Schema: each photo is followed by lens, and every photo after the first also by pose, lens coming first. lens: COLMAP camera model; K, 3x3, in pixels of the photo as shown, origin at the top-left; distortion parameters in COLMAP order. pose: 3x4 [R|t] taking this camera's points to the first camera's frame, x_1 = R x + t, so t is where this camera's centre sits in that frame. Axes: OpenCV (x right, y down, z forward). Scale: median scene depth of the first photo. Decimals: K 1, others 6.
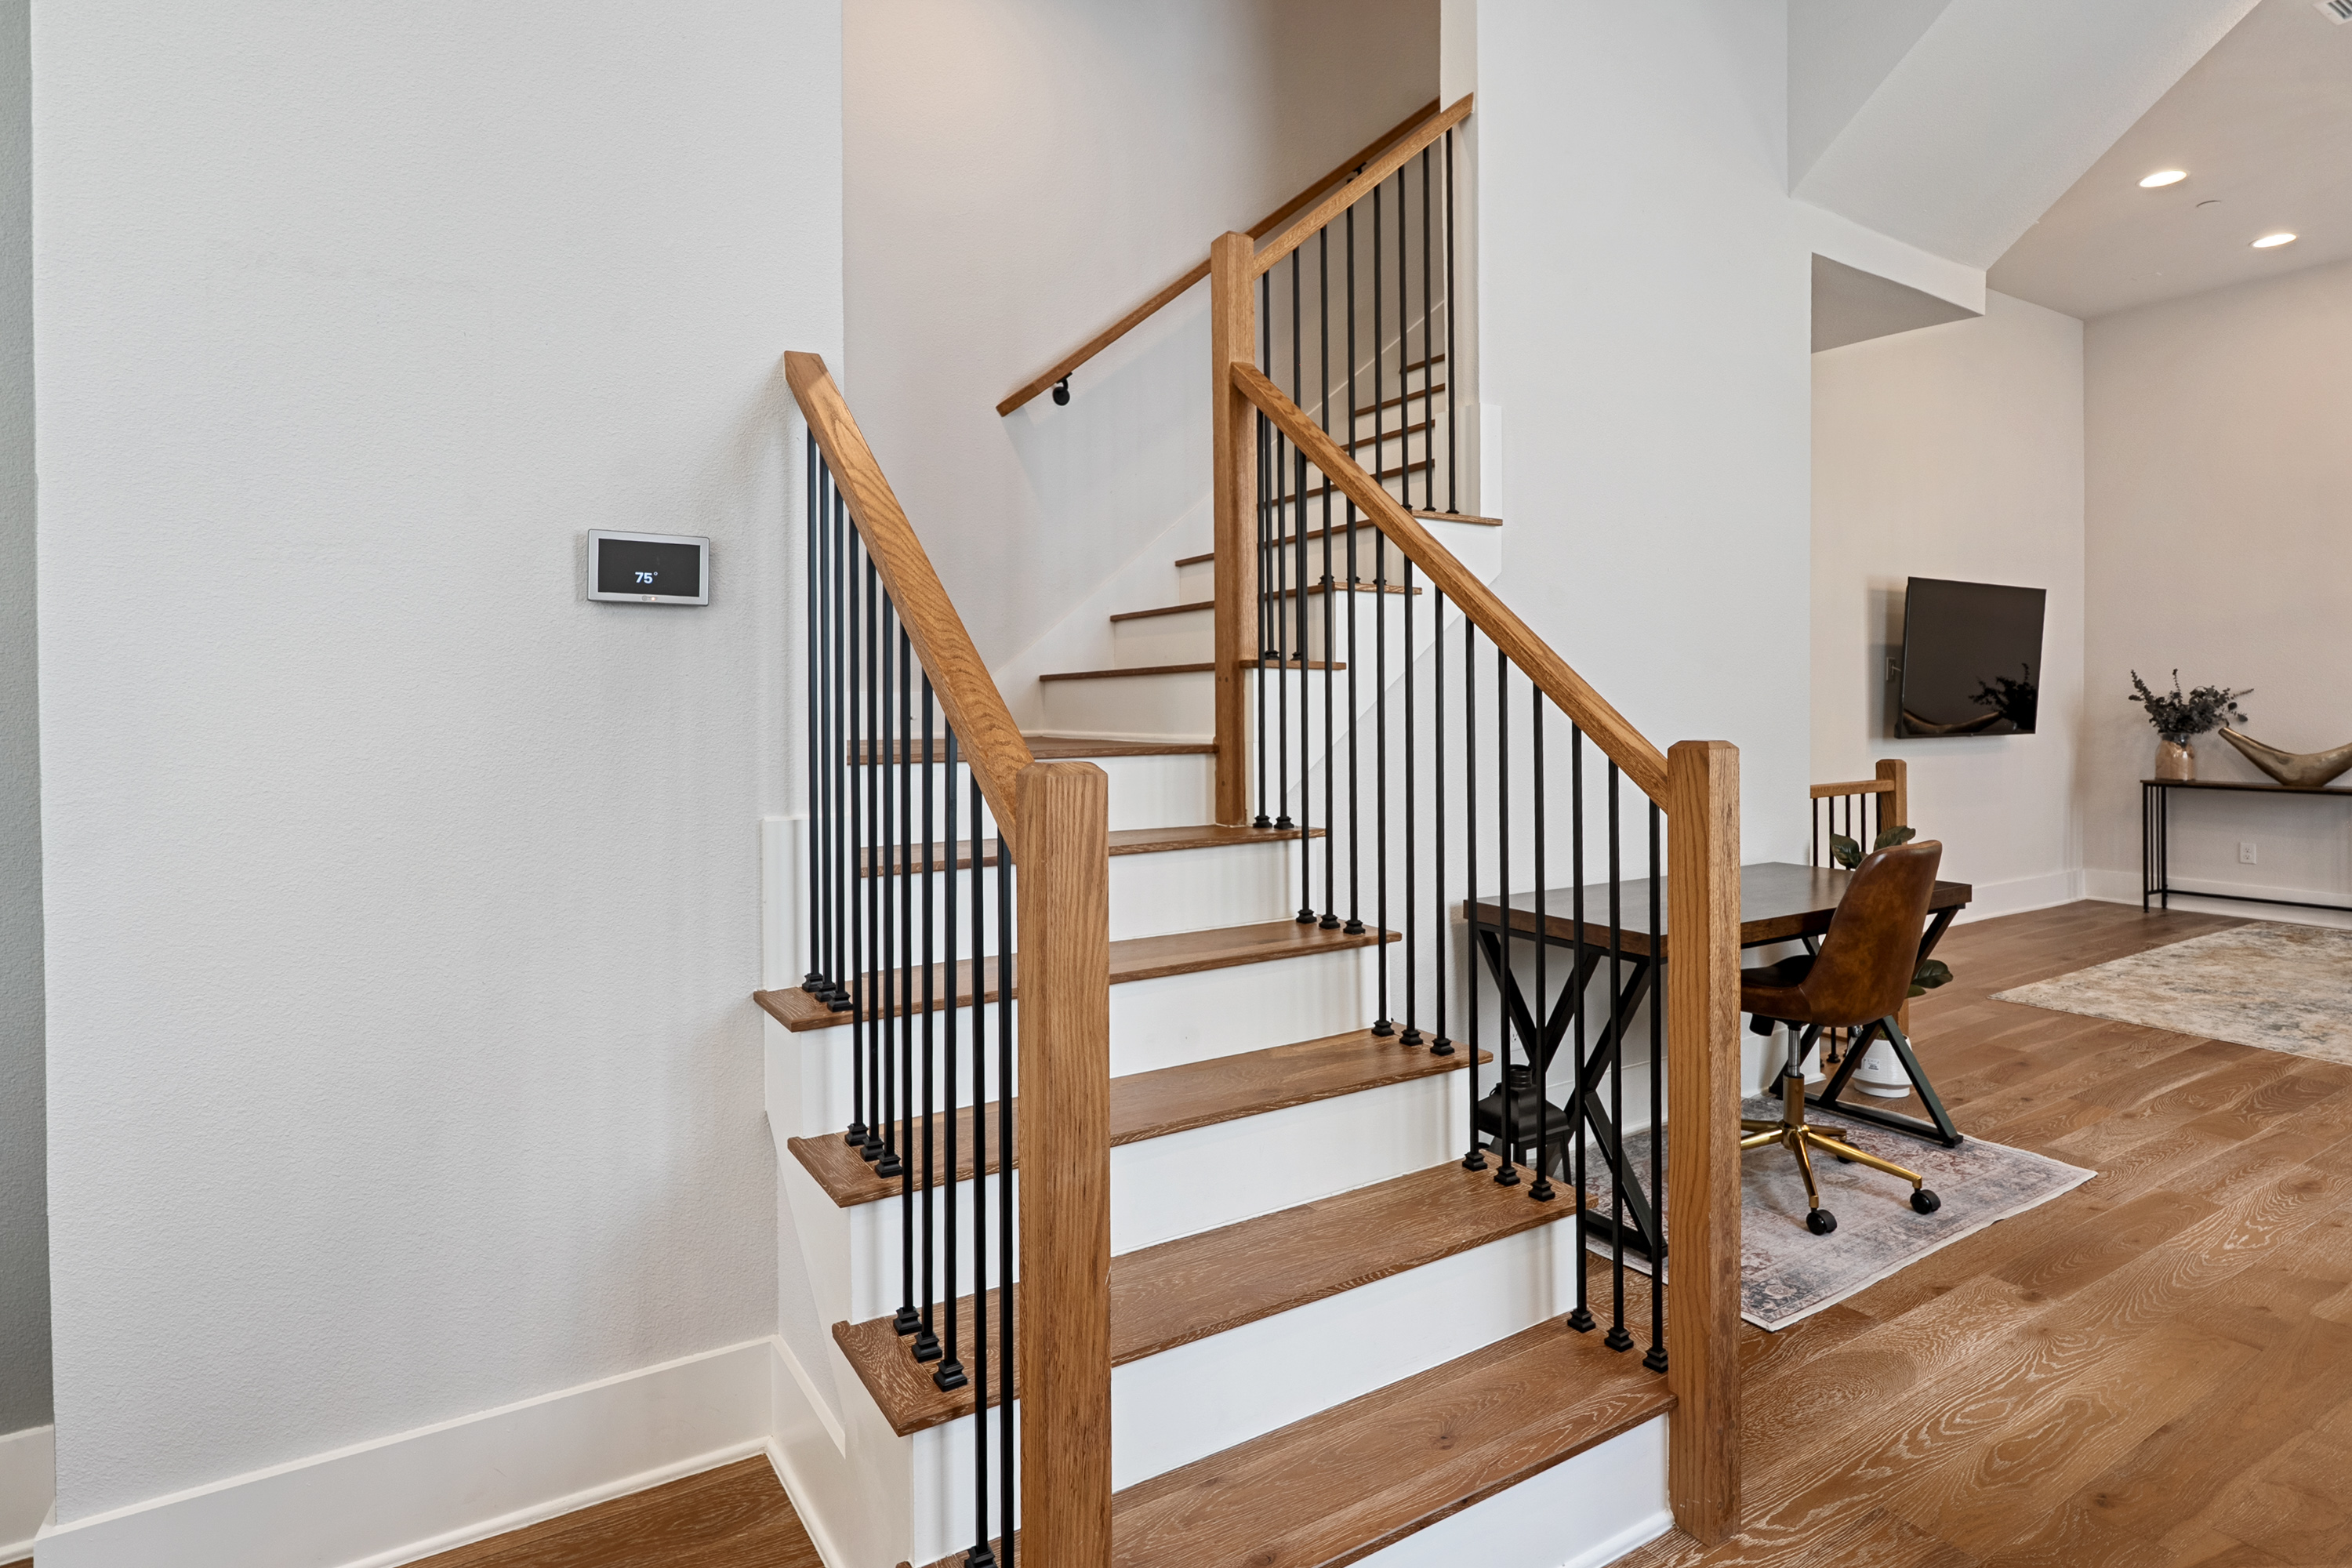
lens RADIAL K [[1169.9, 0, 1250.4], [0, 1169.9, 706.9], [0, 0, 1]] dist [-0.004487, 0.001565]
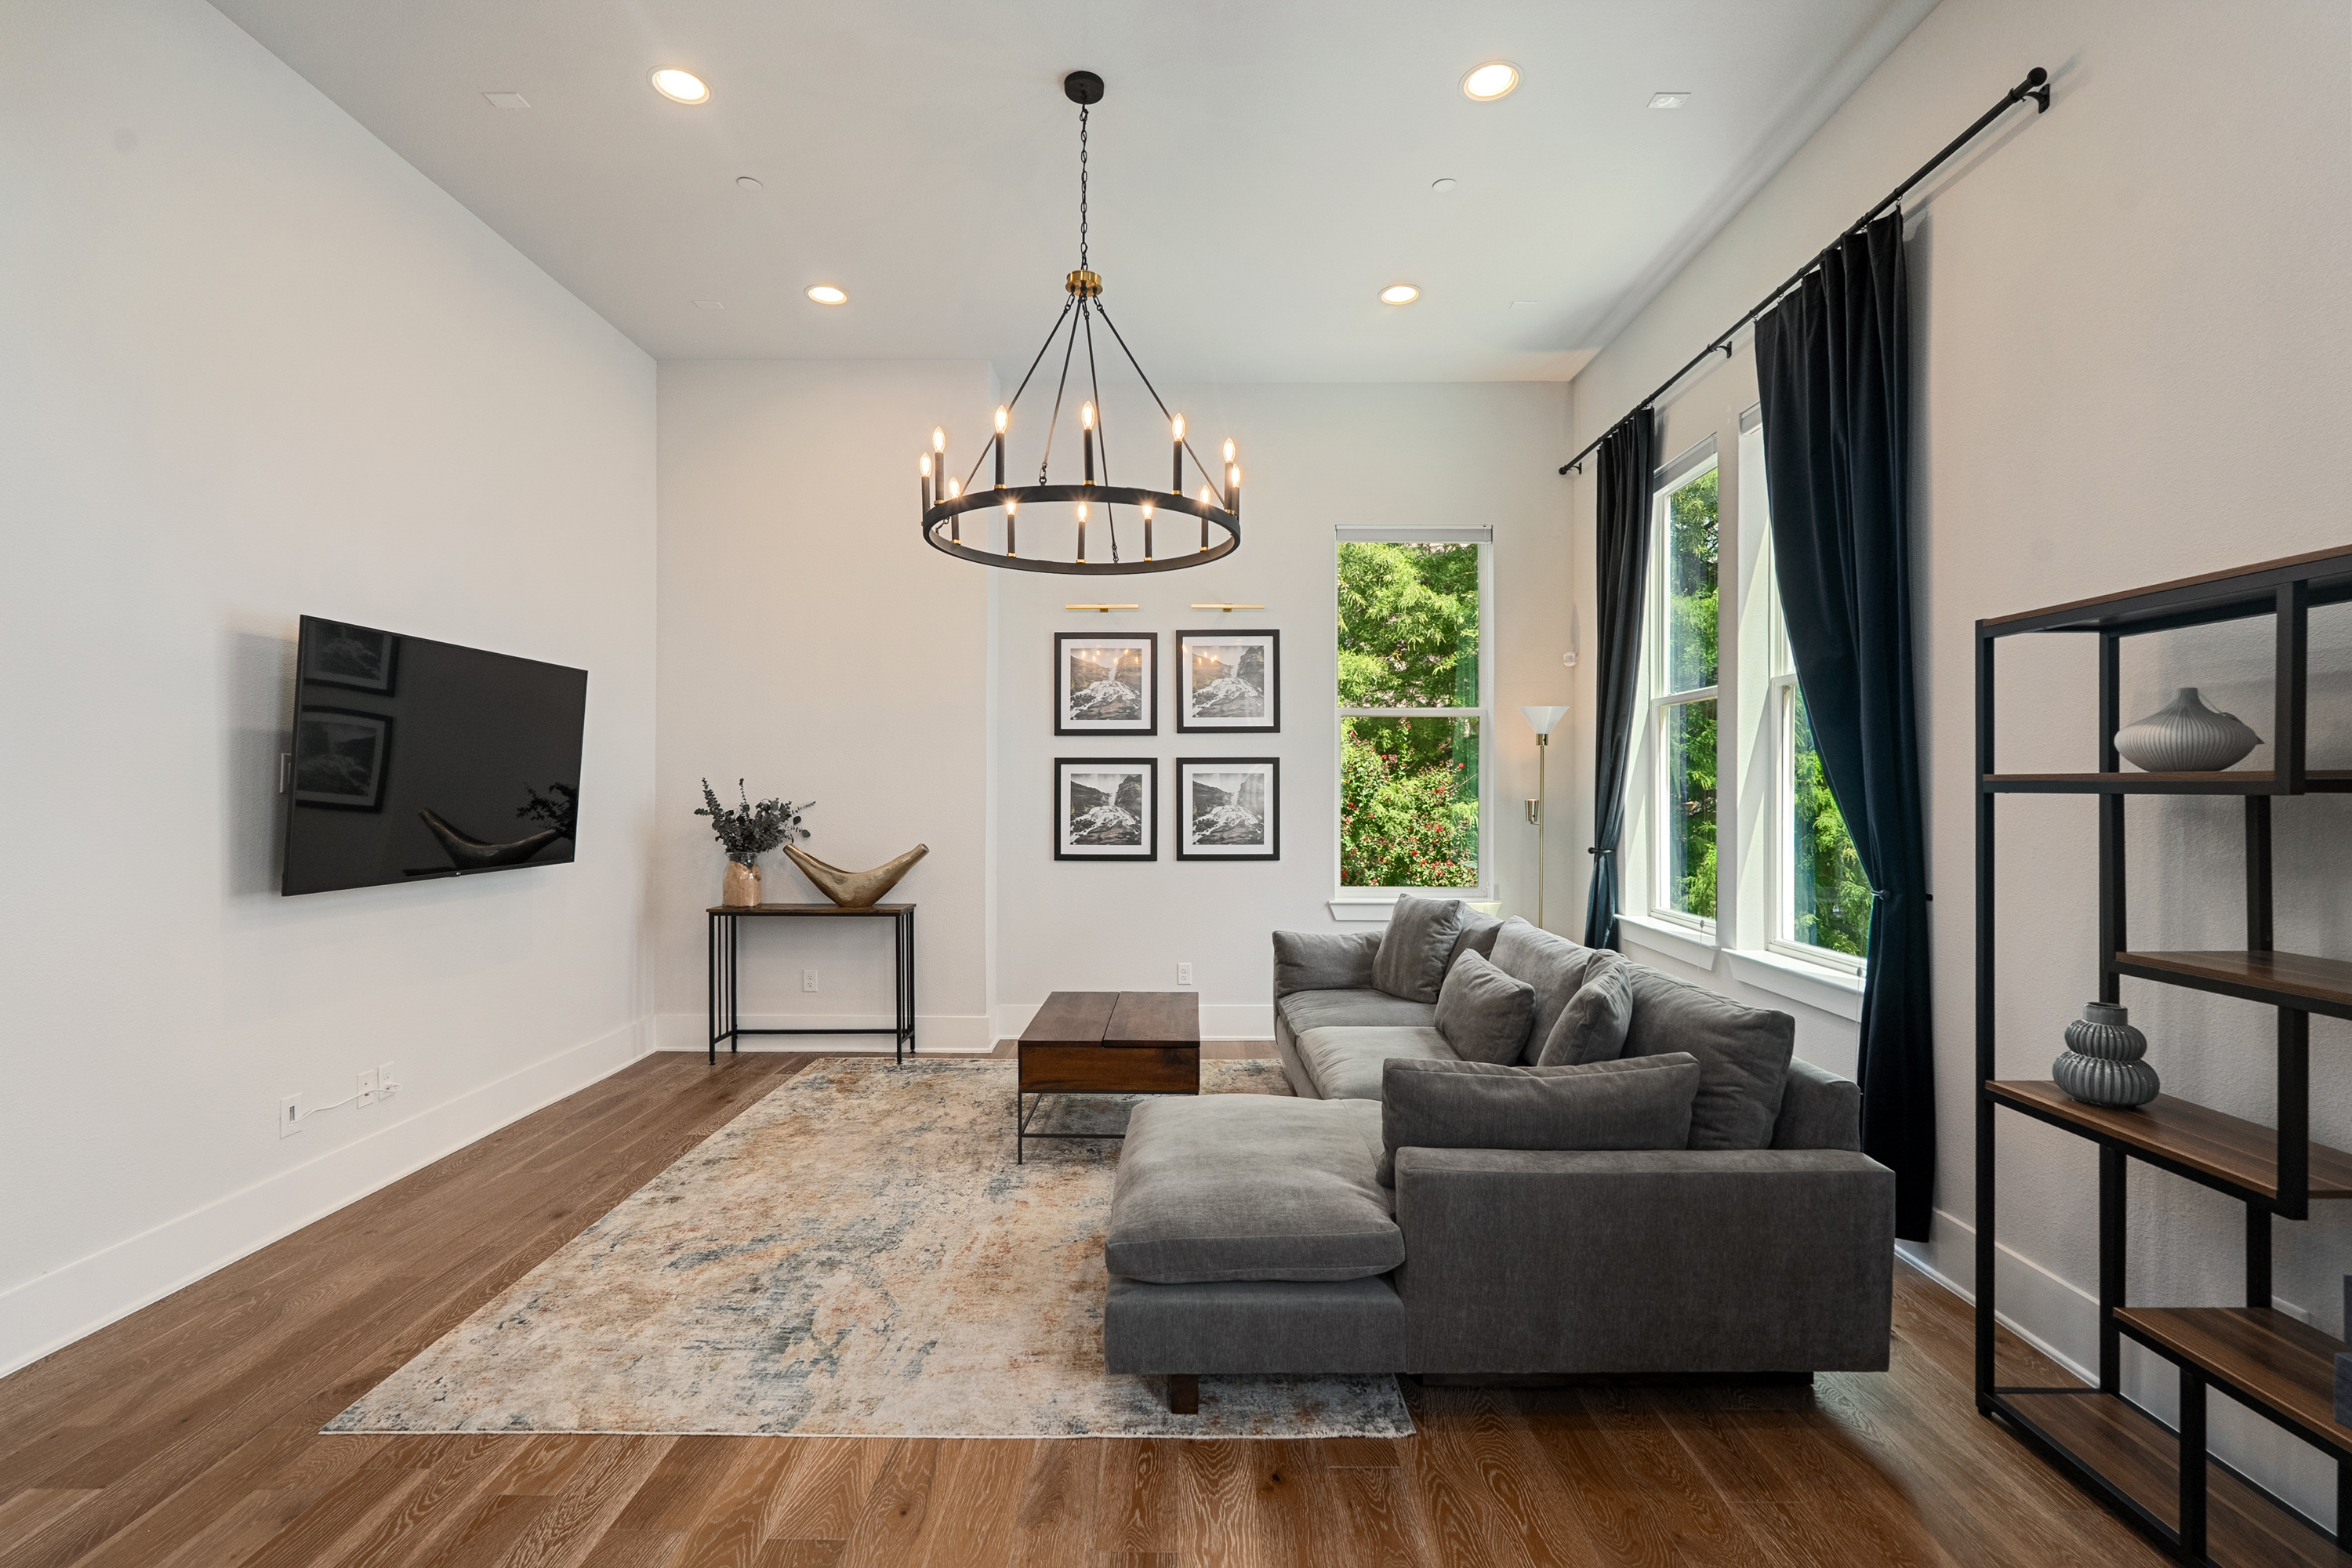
lens RADIAL K [[1062.2, 0, 1159.9], [0, 1062.2, 787.6], [0, 0, 1]] dist [0.000170, -0.000377]
pose [[0.555941, 0.007305, 0.831190, 0.310598], [0.000021, 0.999961, -0.008802, -0.018714], [-0.831222, 0.004911, 0.555920, 0.304848]]
